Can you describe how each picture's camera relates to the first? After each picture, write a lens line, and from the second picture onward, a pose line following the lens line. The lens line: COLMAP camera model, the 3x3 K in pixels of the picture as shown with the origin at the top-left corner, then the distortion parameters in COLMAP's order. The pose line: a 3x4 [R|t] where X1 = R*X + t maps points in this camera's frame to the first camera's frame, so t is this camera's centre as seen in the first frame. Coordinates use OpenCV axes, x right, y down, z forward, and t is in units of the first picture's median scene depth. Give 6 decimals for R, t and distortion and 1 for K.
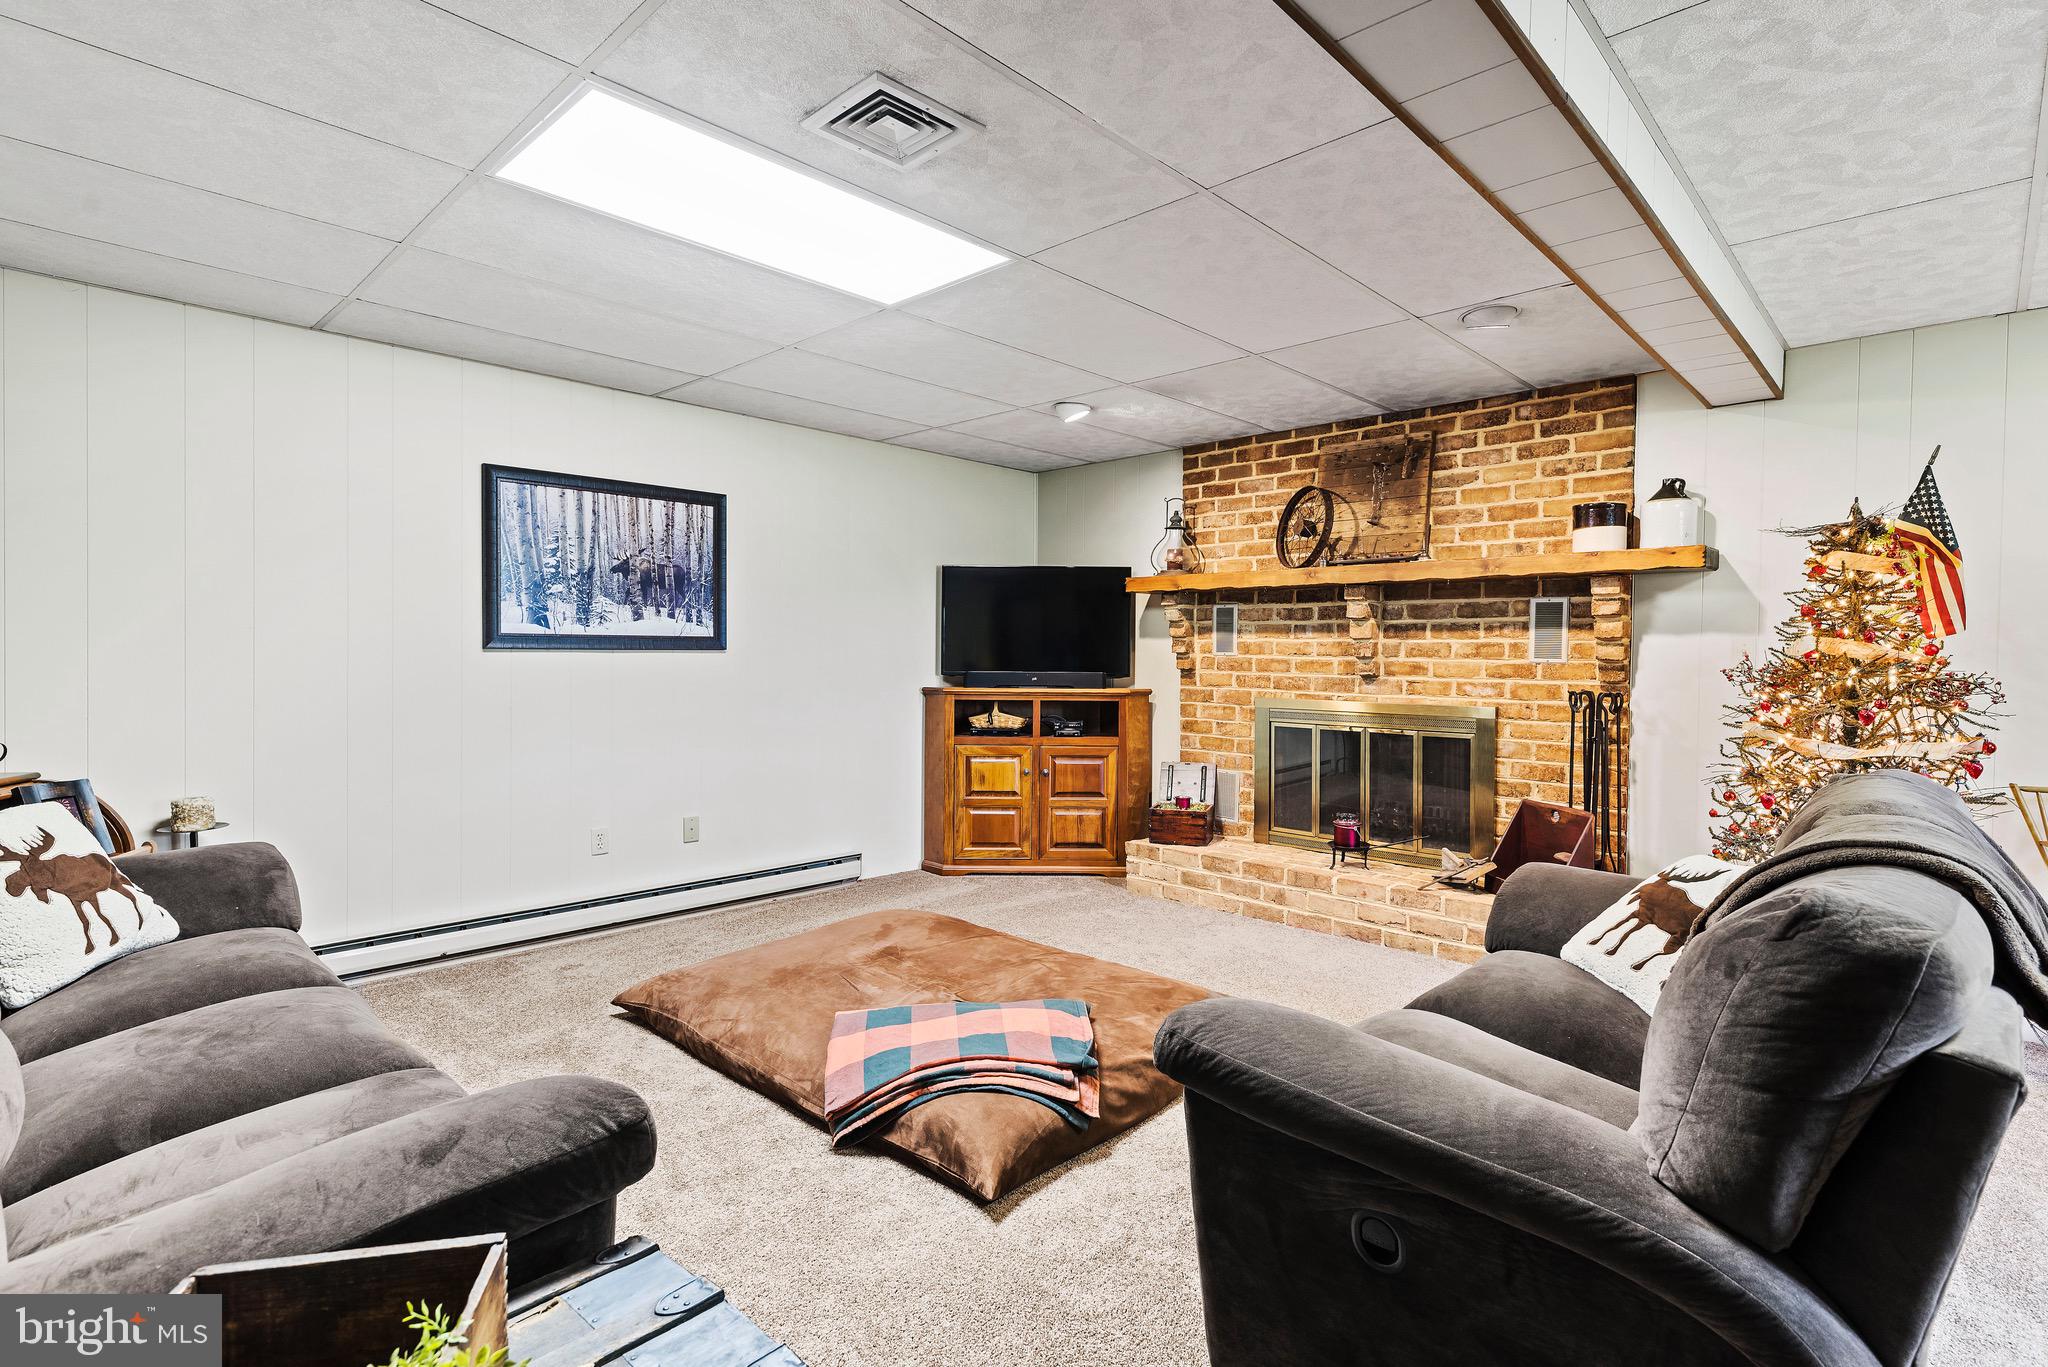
lens RADIAL K [[993.0, 0, 1045.8], [0, 993.0, 693.8], [0, 0, 1]] dist [-0.003324, -0.000102]
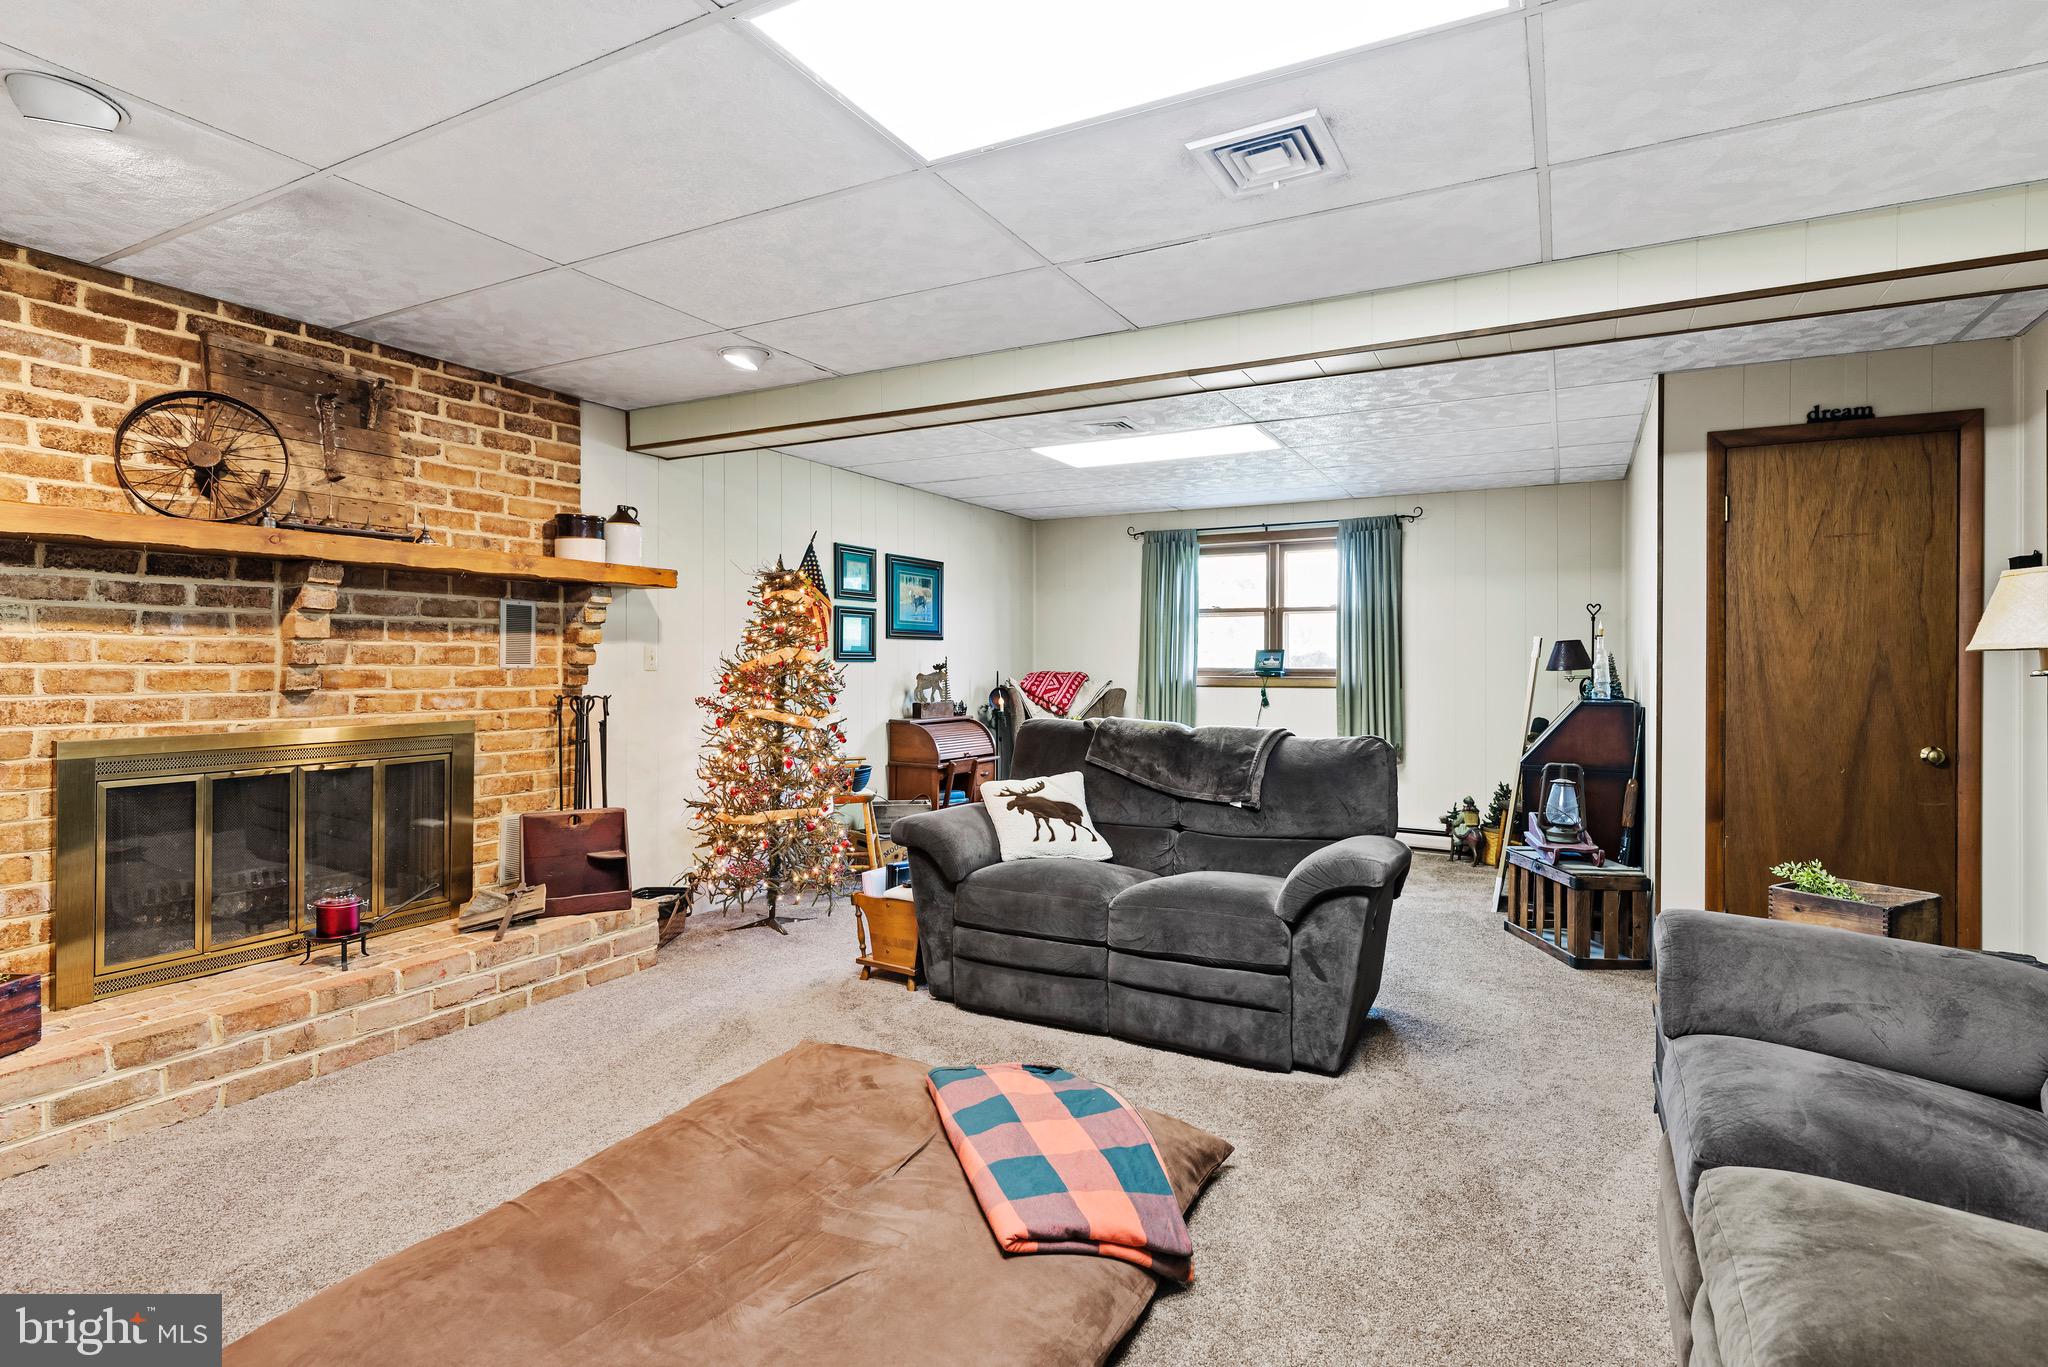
lens RADIAL K [[993.0, 0, 1045.8], [0, 993.0, 693.8], [0, 0, 1]] dist [-0.003324, -0.000102]
pose [[-0.272624, -0.042137, 0.961197, -0.521721], [0.032814, 0.998052, 0.053060, -0.038600], [-0.961561, 0.046006, -0.270711, 0.726904]]
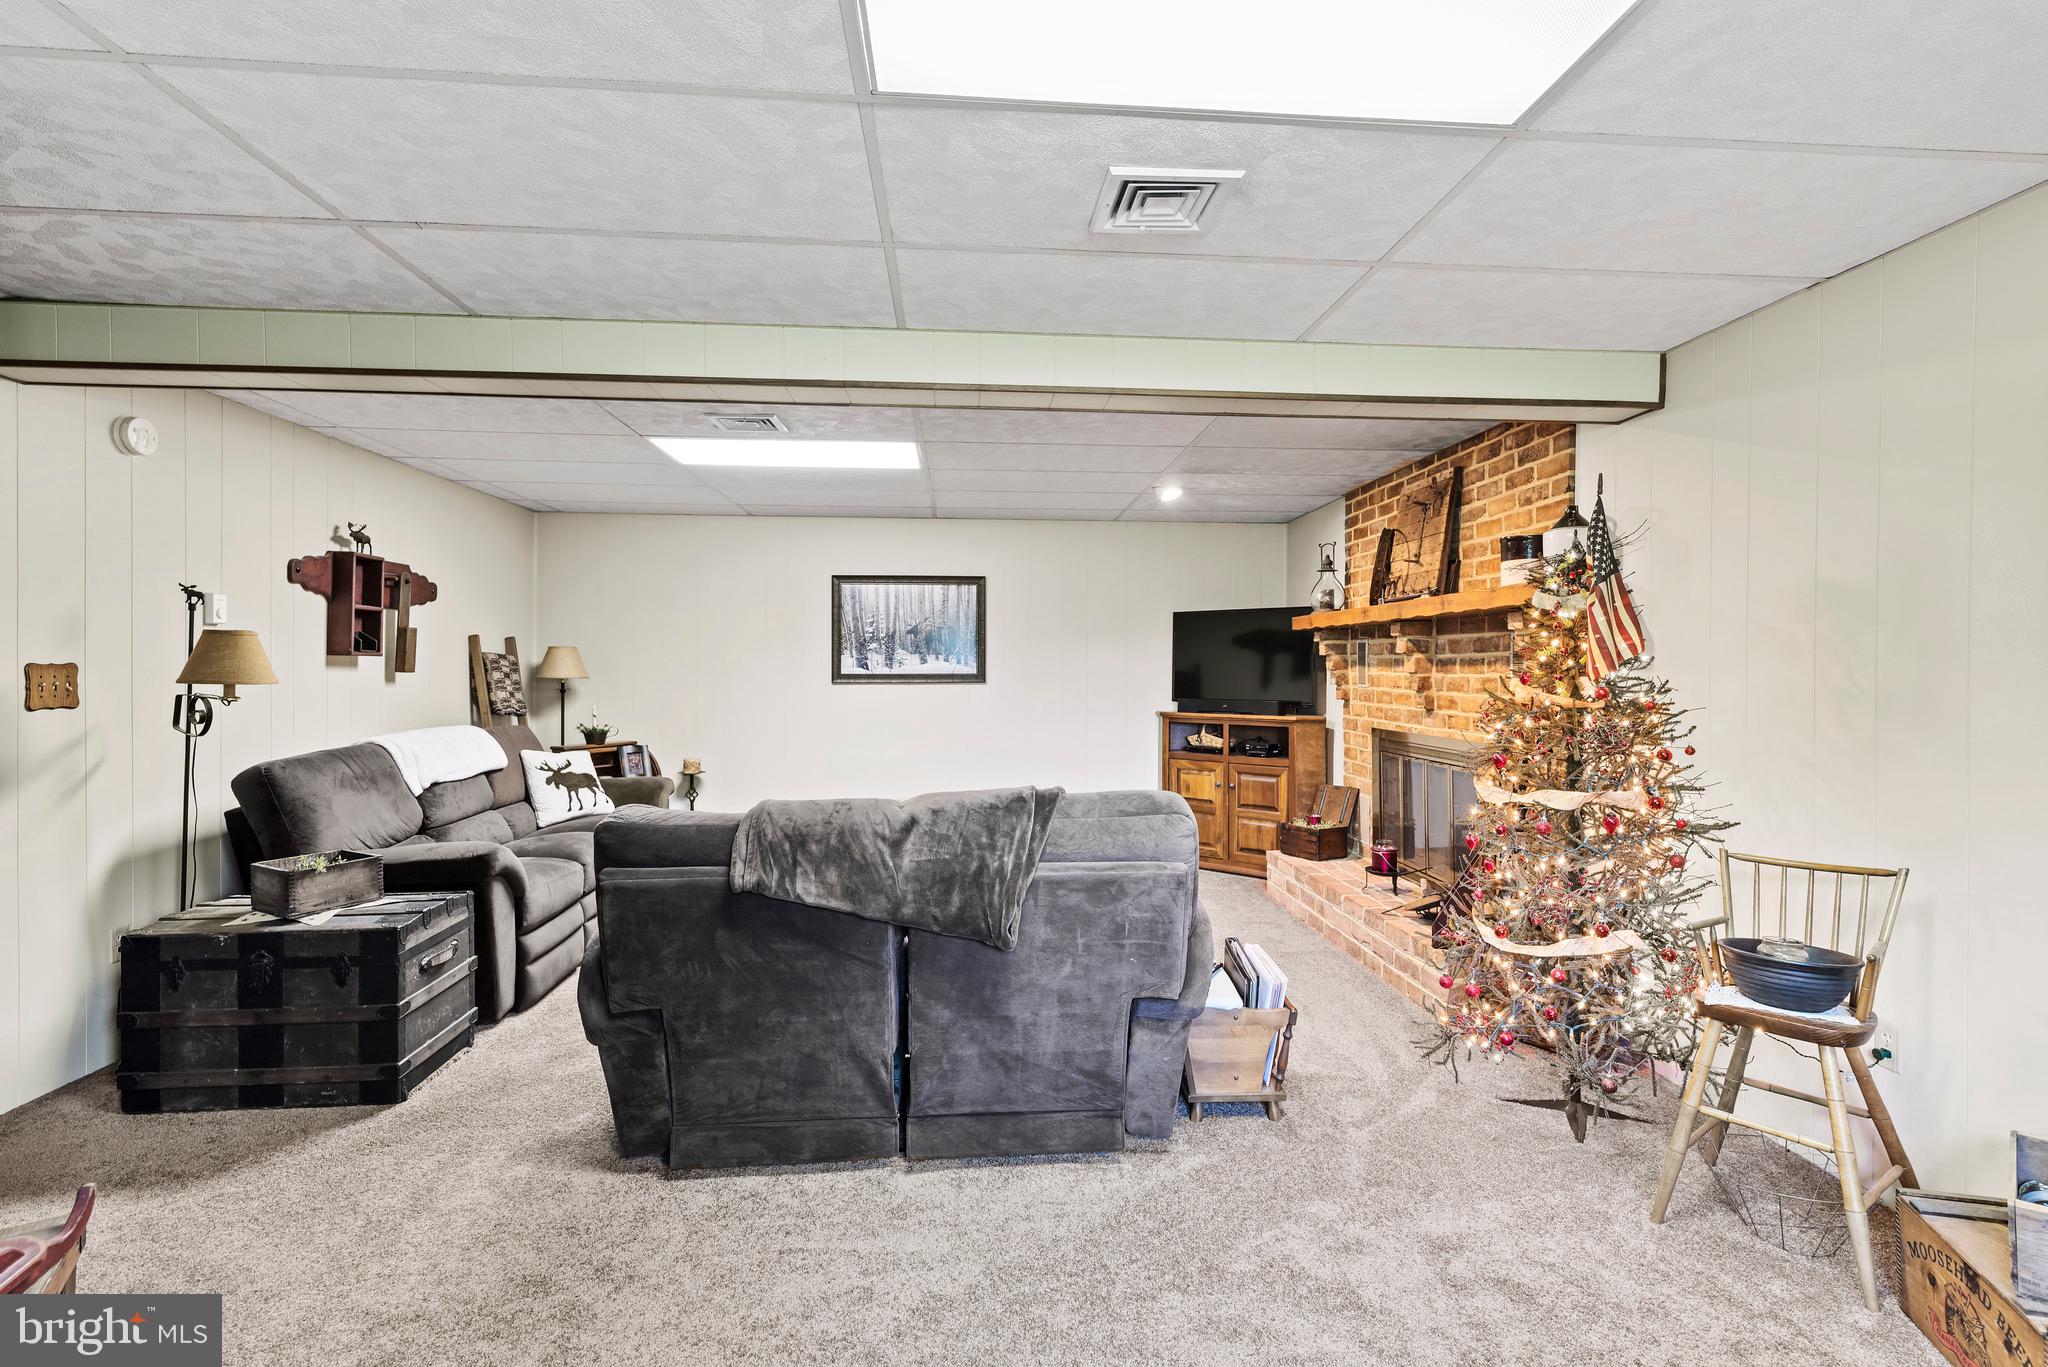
lens RADIAL K [[993.0, 0, 1045.8], [0, 993.0, 693.8], [0, 0, 1]] dist [-0.003324, -0.000102]
pose [[0.743082, 0.009736, -0.669129, 0.759109], [-0.022263, 0.999700, -0.010178, -0.015588], [0.668829, 0.022460, 0.743077, -0.022509]]
